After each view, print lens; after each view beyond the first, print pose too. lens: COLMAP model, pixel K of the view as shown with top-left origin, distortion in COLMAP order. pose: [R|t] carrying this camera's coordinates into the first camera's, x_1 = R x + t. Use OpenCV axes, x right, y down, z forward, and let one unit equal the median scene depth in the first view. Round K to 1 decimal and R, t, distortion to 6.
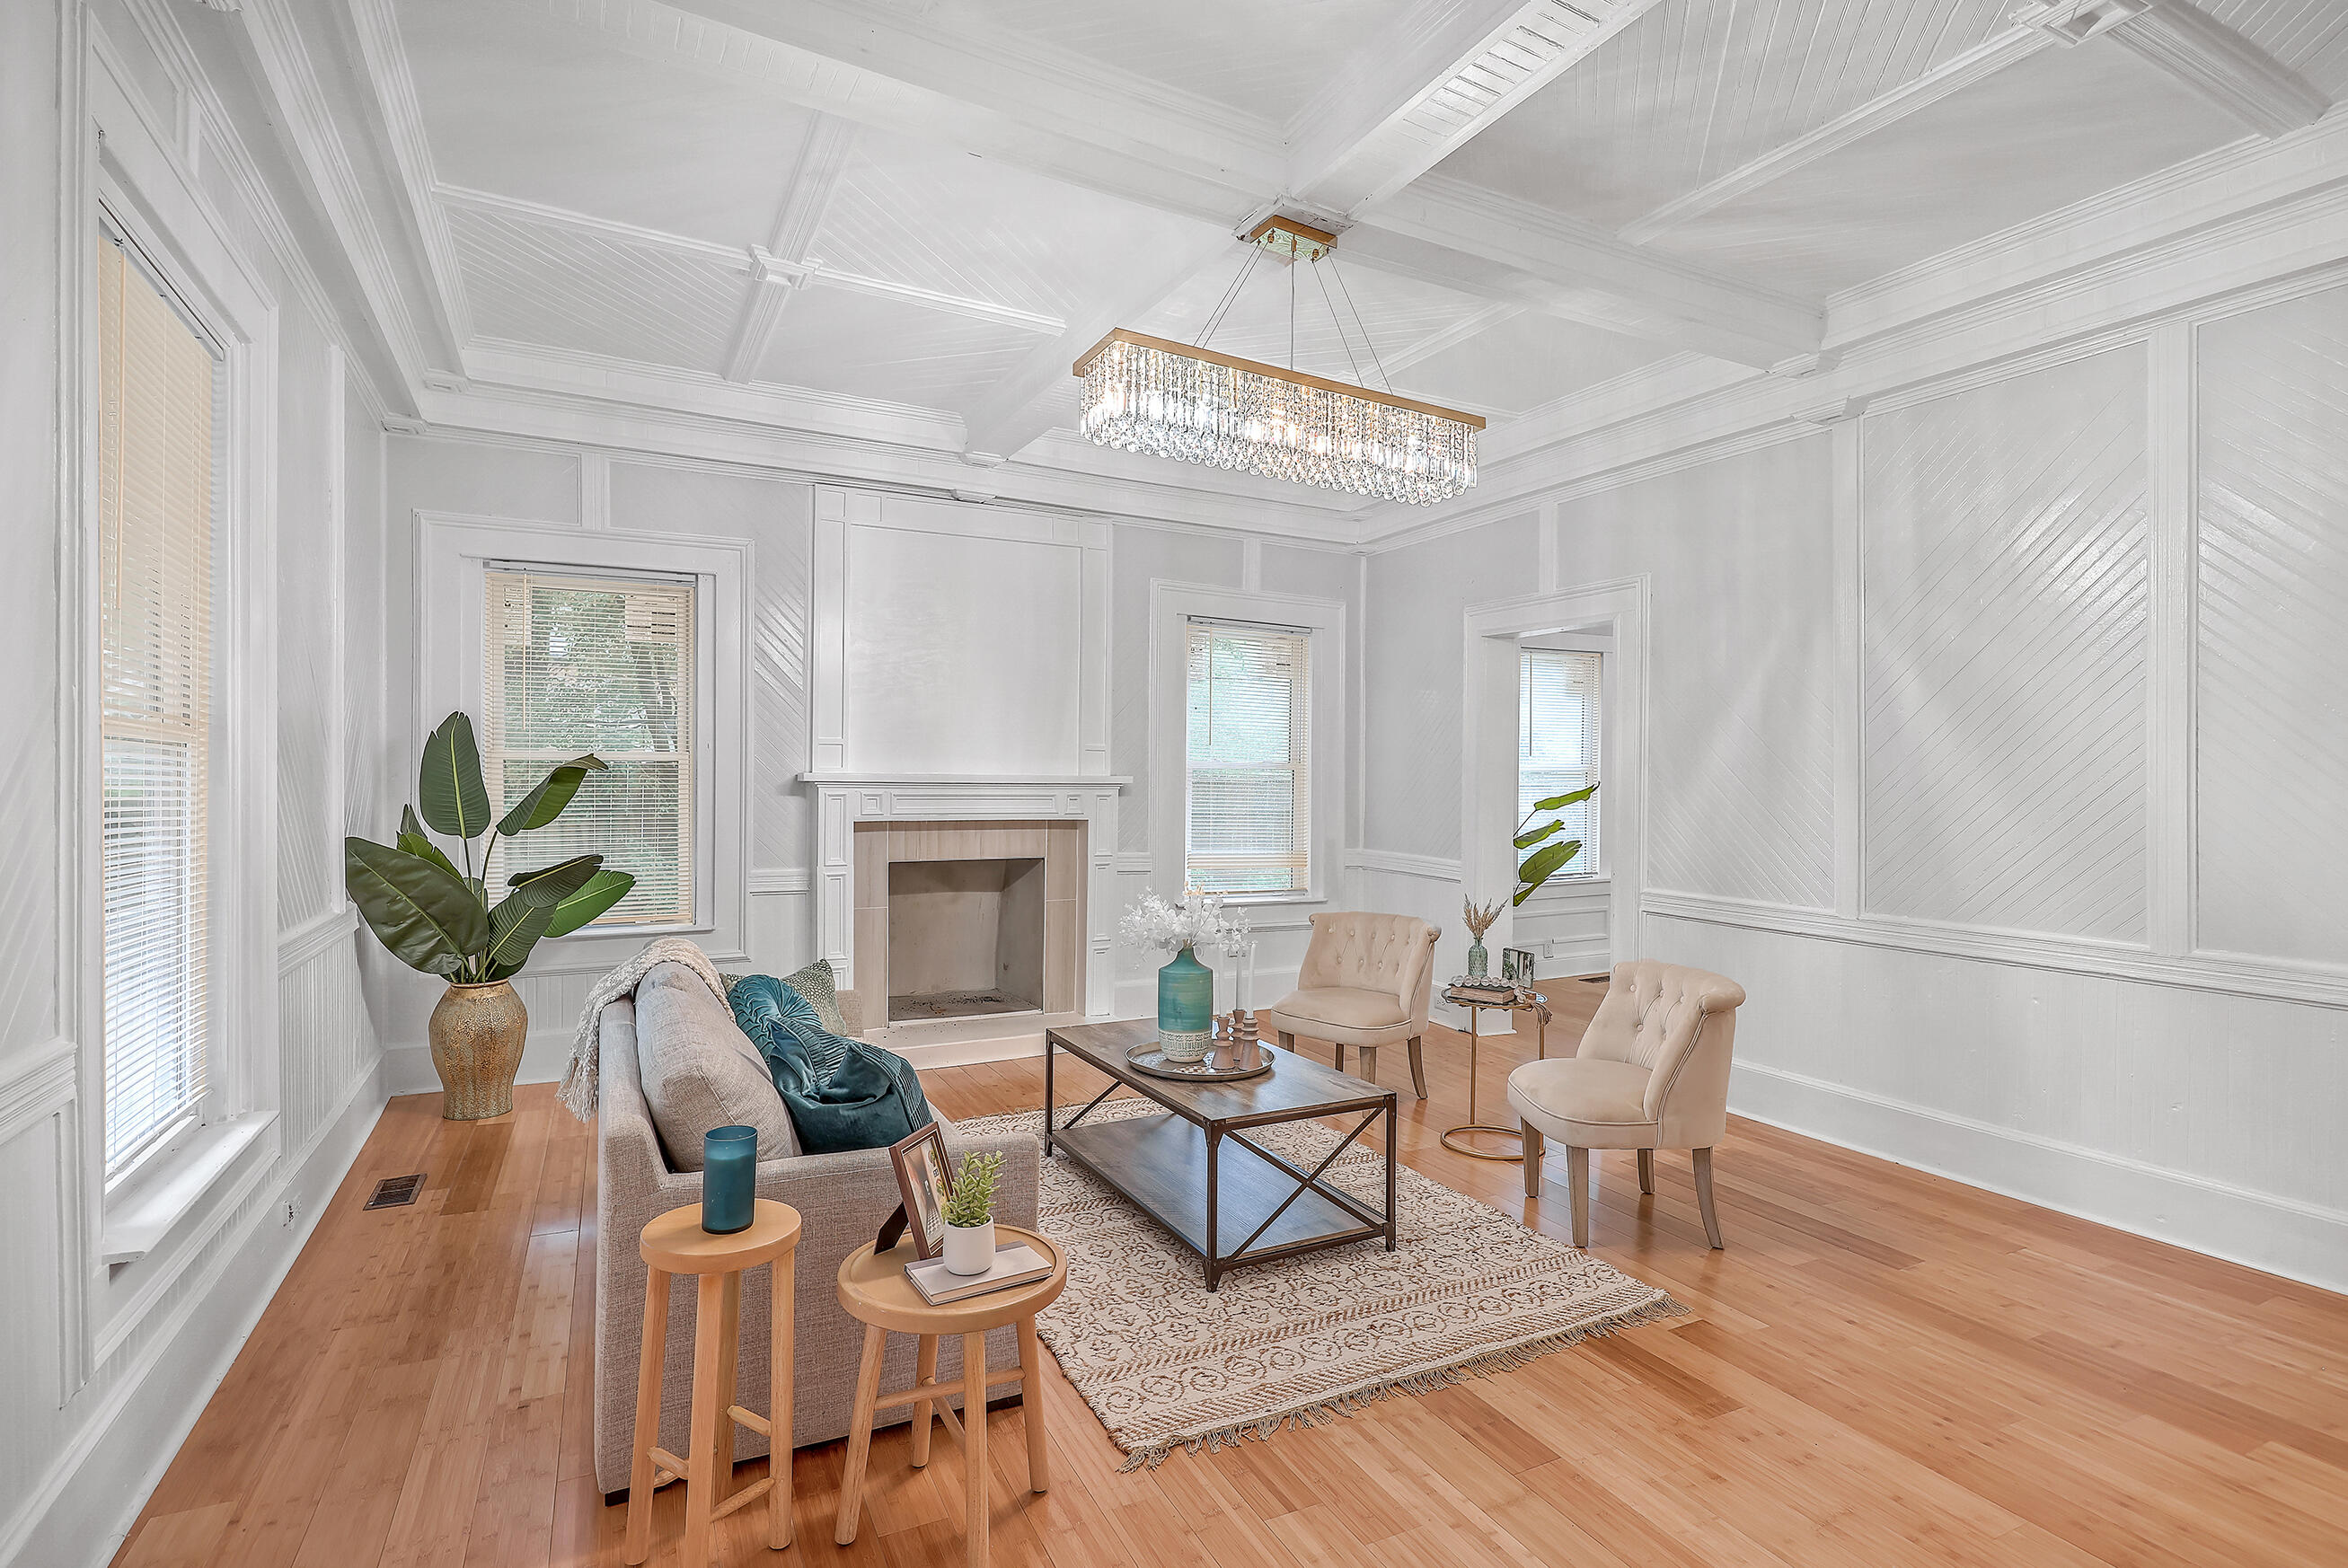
lens RADIAL K [[1128.4, 0, 1176.9], [0, 1128.4, 782.8], [0, 0, 1]] dist [0.003024, 0.000387]
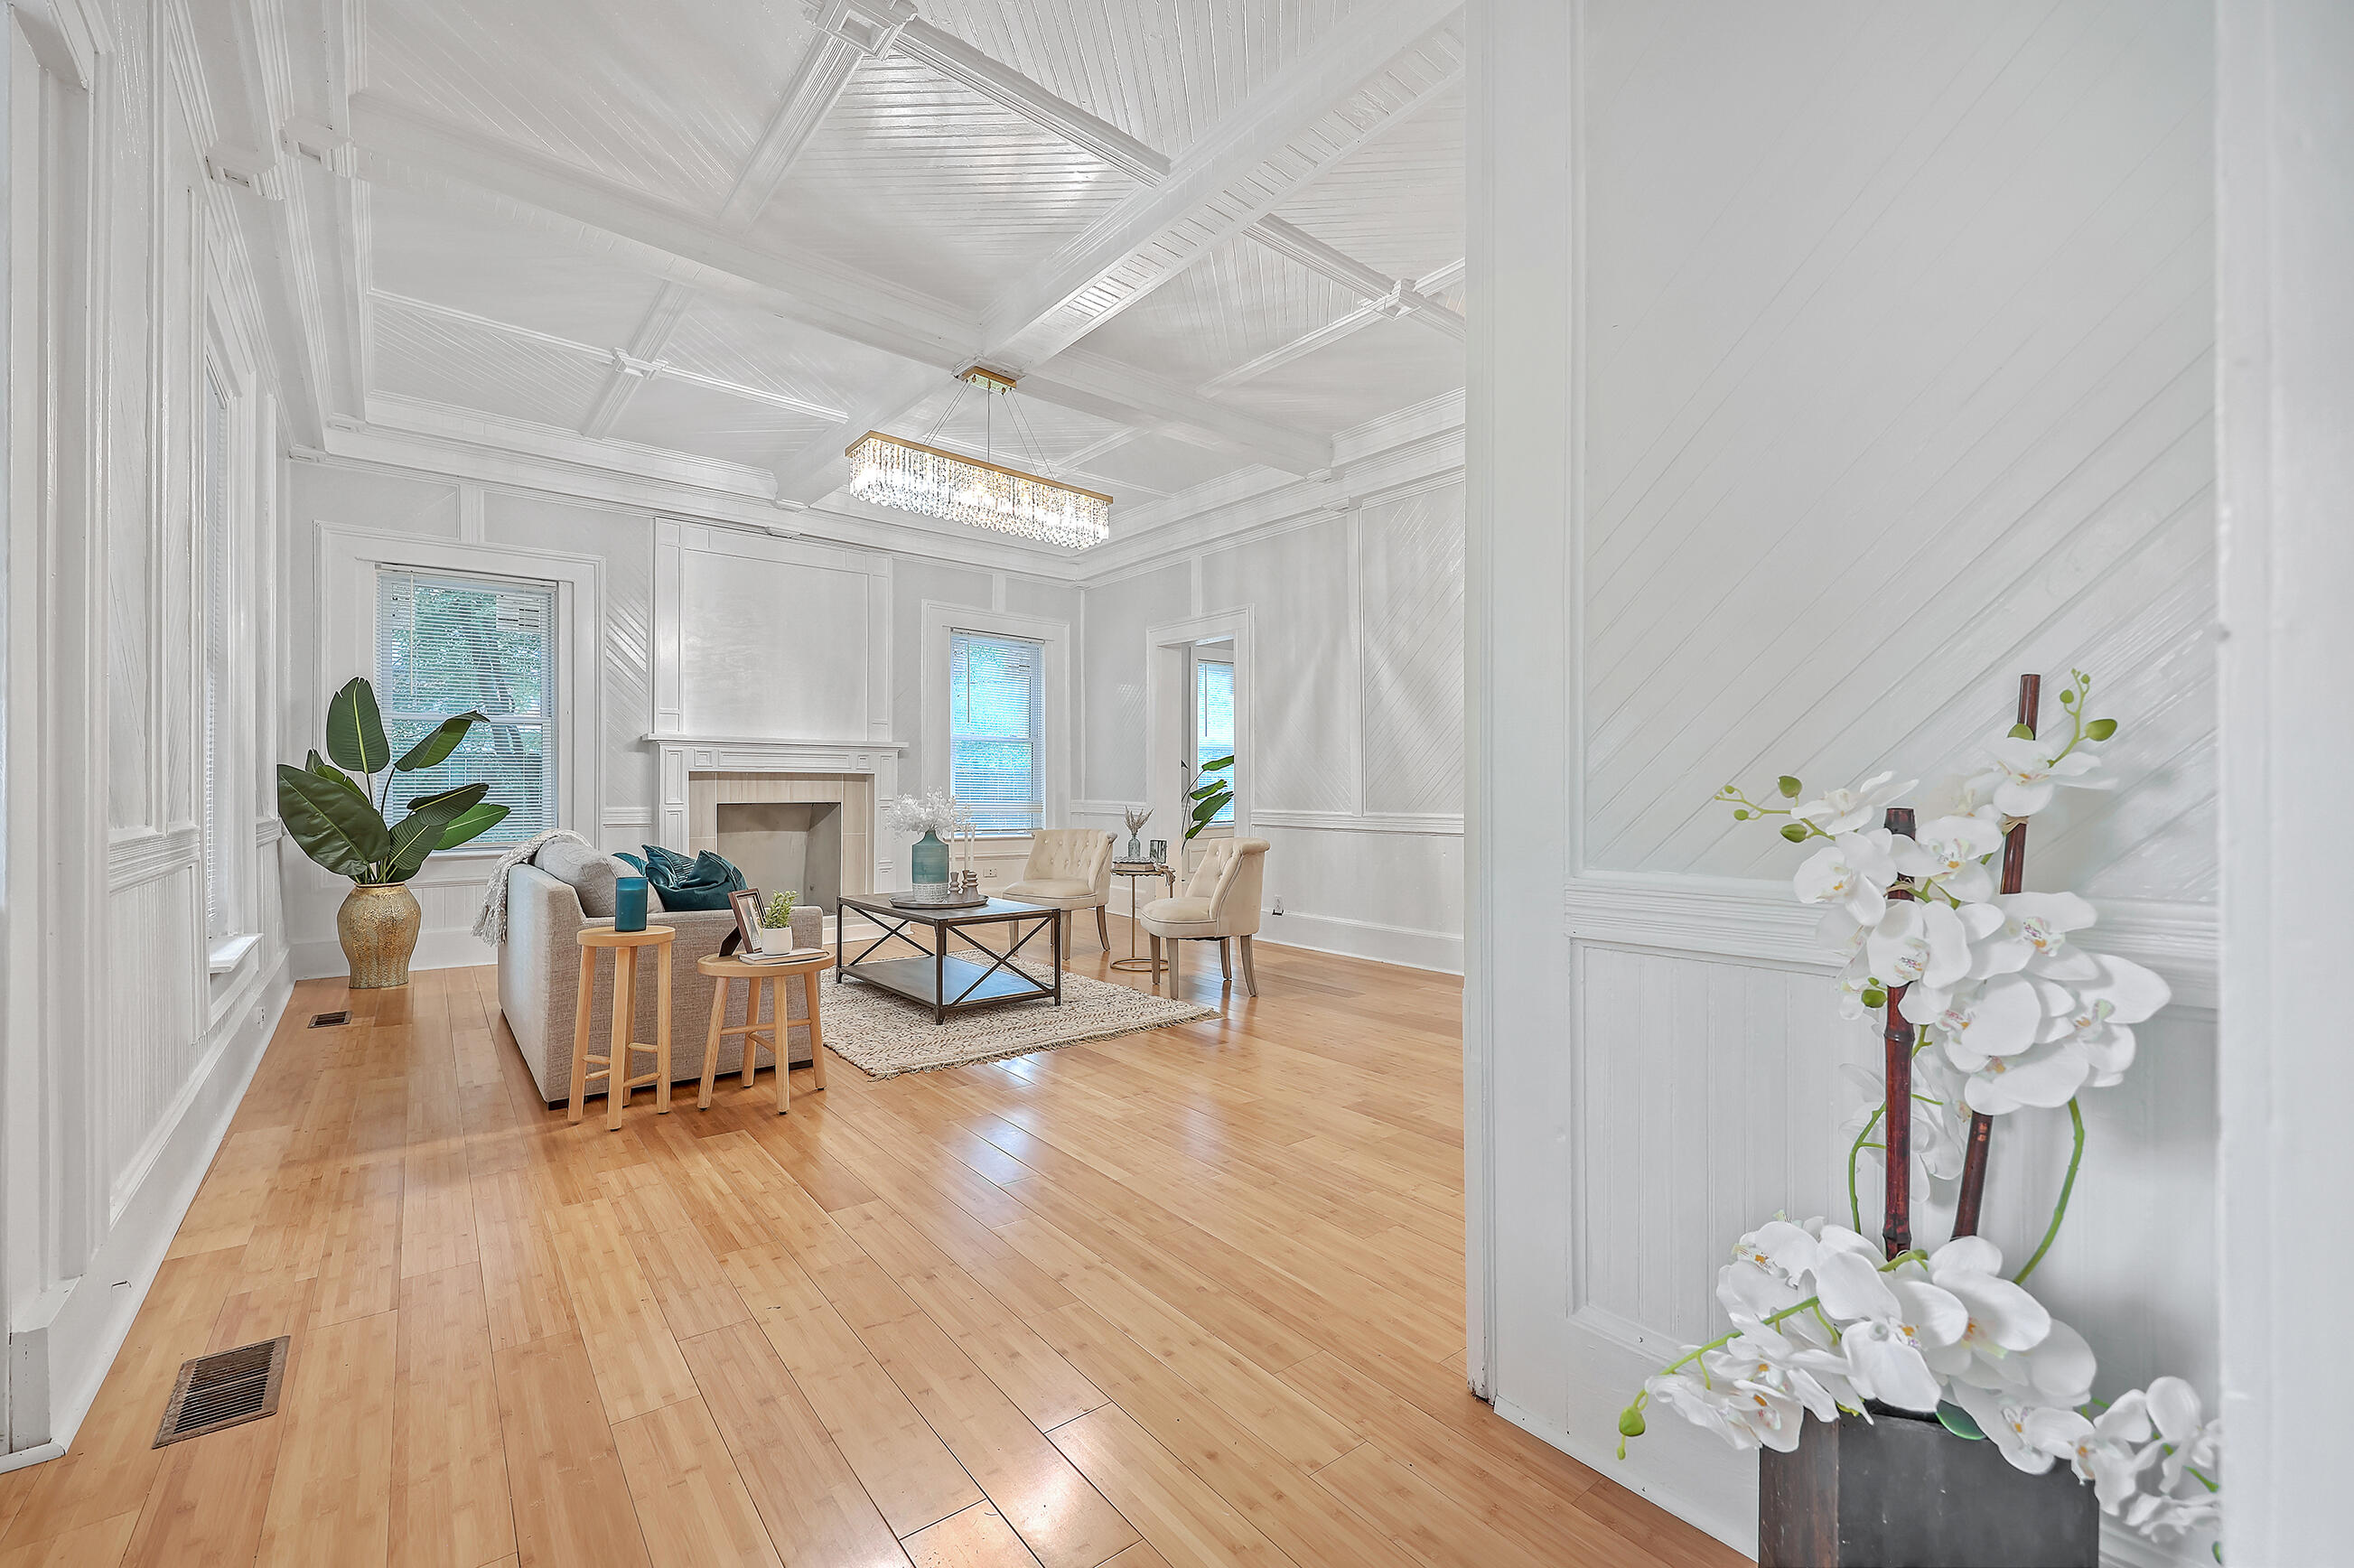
lens RADIAL K [[960.7, 0, 1188.0], [0, 960.7, 786.7], [0, 0, 1]] dist [0.000729, 0.000425]
pose [[0.977124, -0.007766, 0.212531, 0.064547], [0.009713, 0.999920, -0.008118, 0.089188], [-0.212450, 0.009997, 0.977121, -0.310019]]
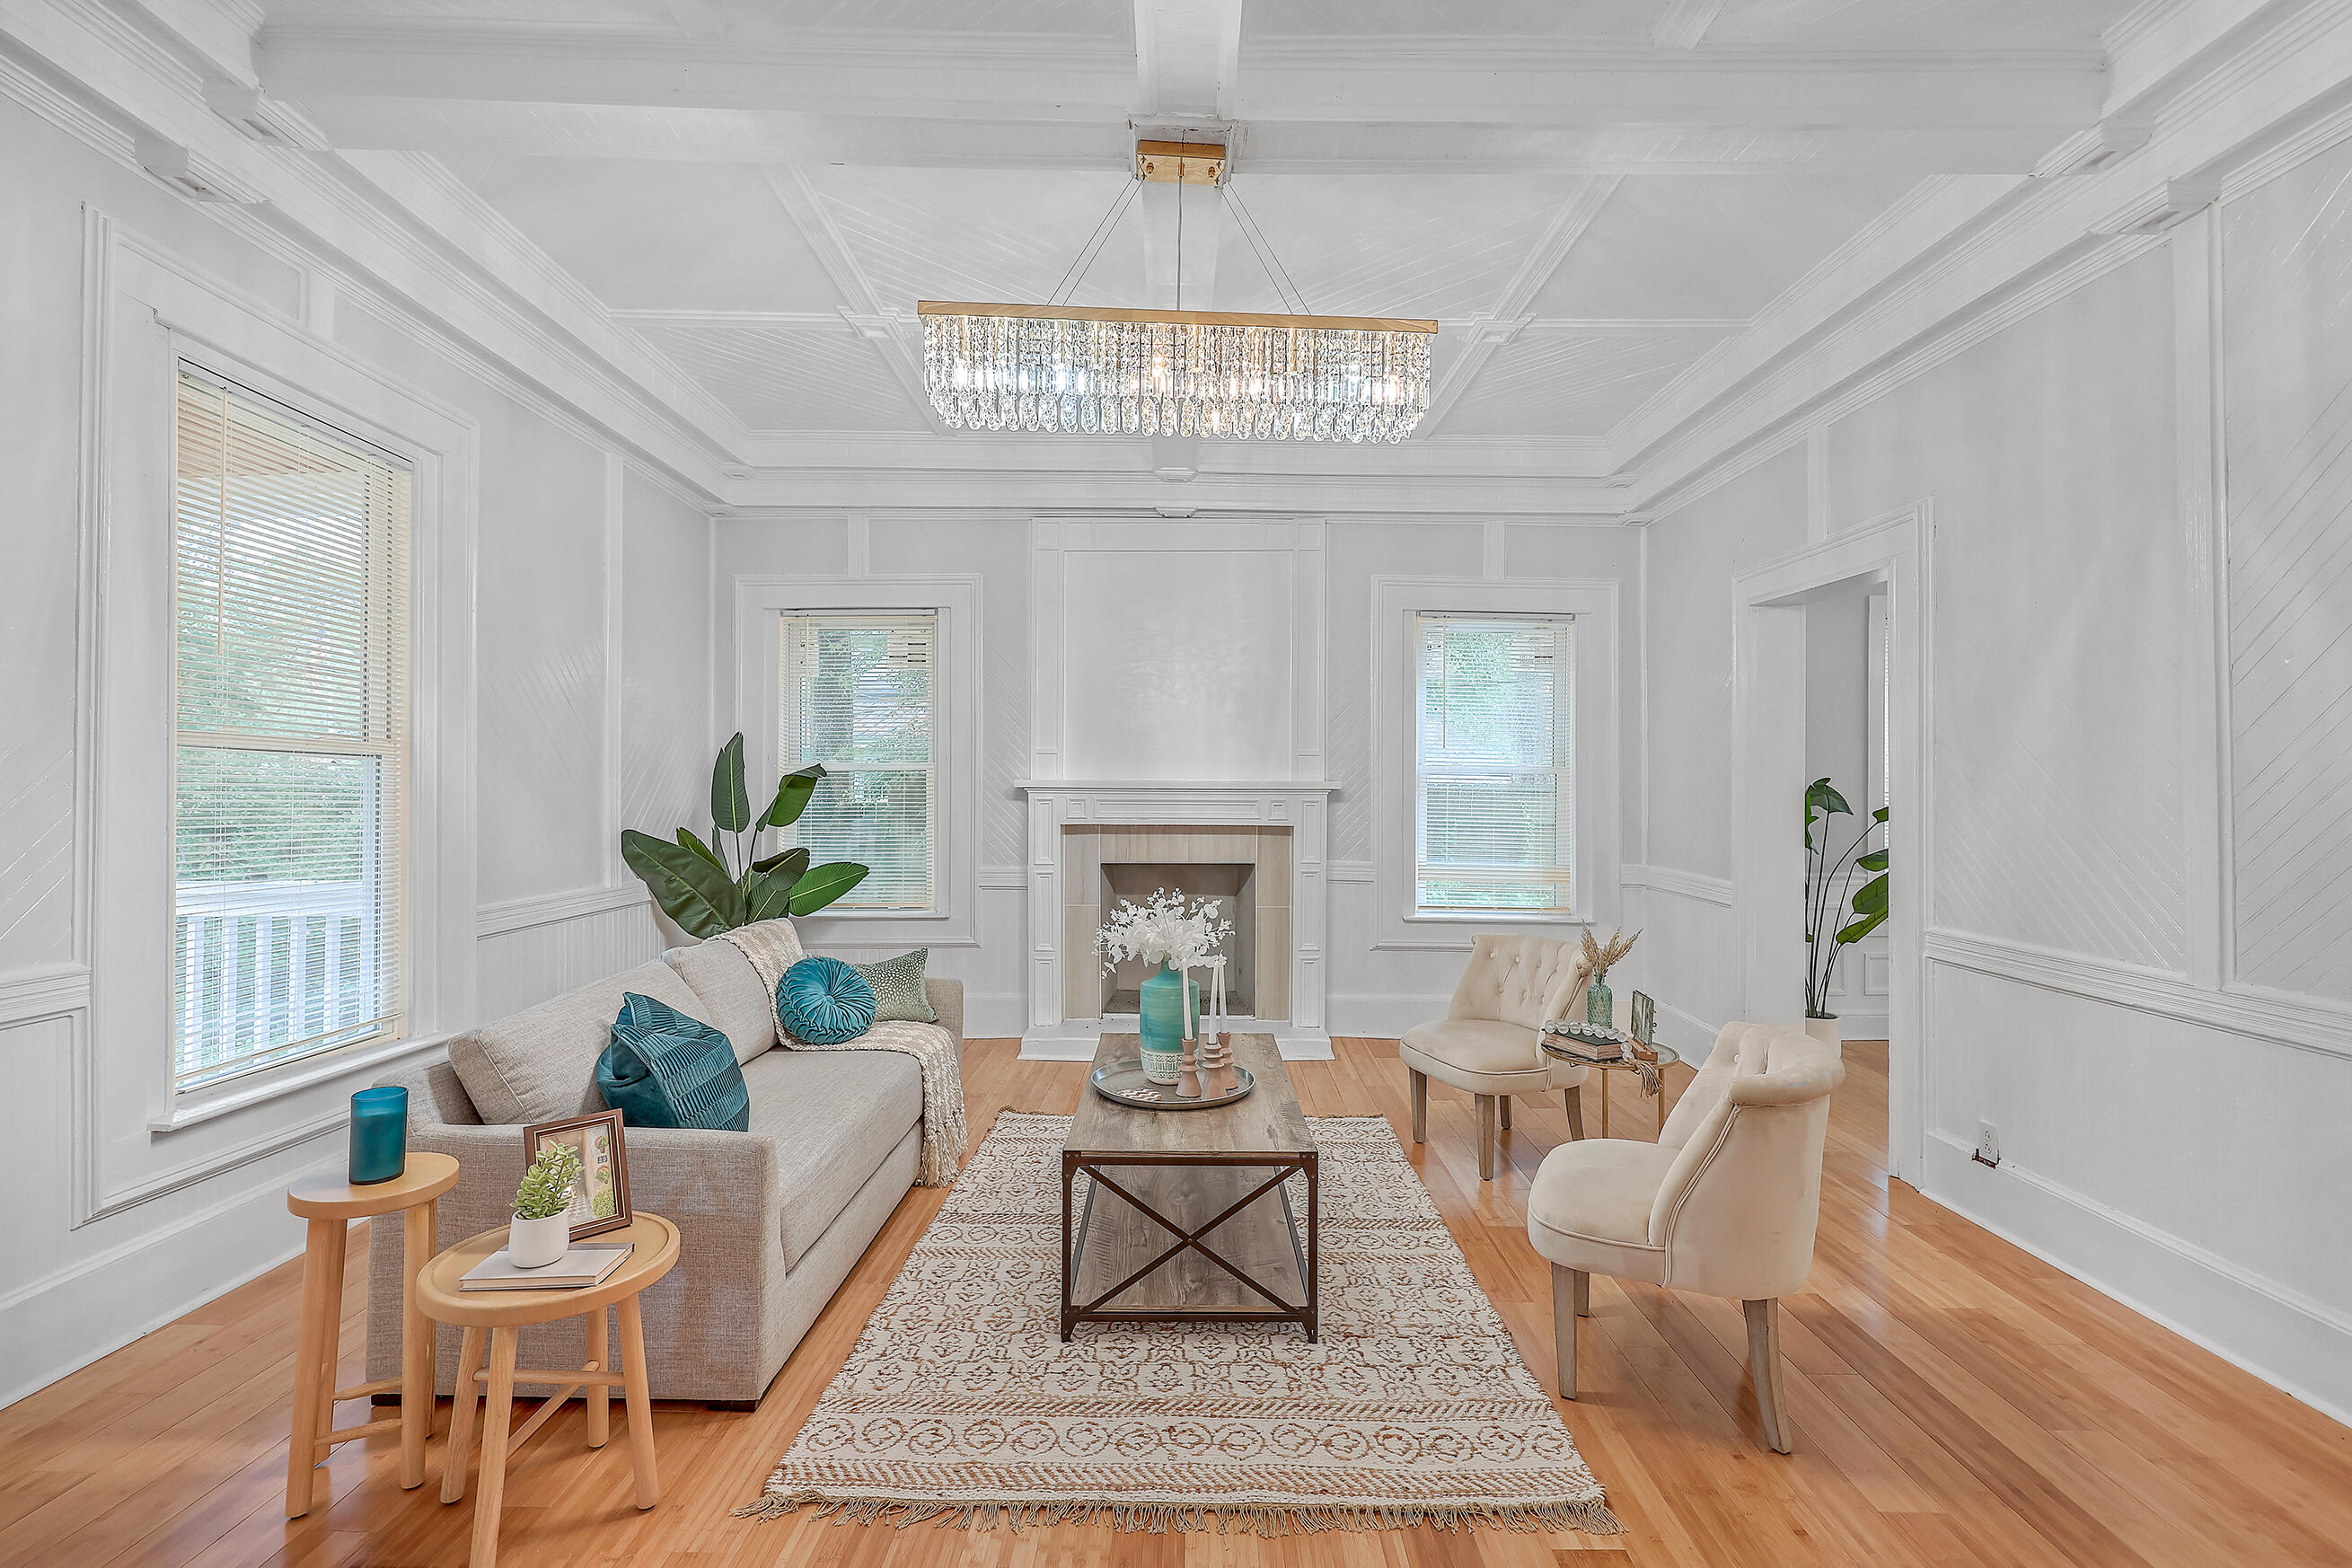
lens RADIAL K [[1045.3, 0, 1181.7], [0, 1045.3, 784.0], [0, 0, 1]] dist [0.002713, 0.000468]
pose [[0.889427, -0.006643, -0.457029, 0.362674], [0.000861, 0.999917, -0.012860, 0.011390], [0.457076, 0.011045, 0.889359, 0.212177]]
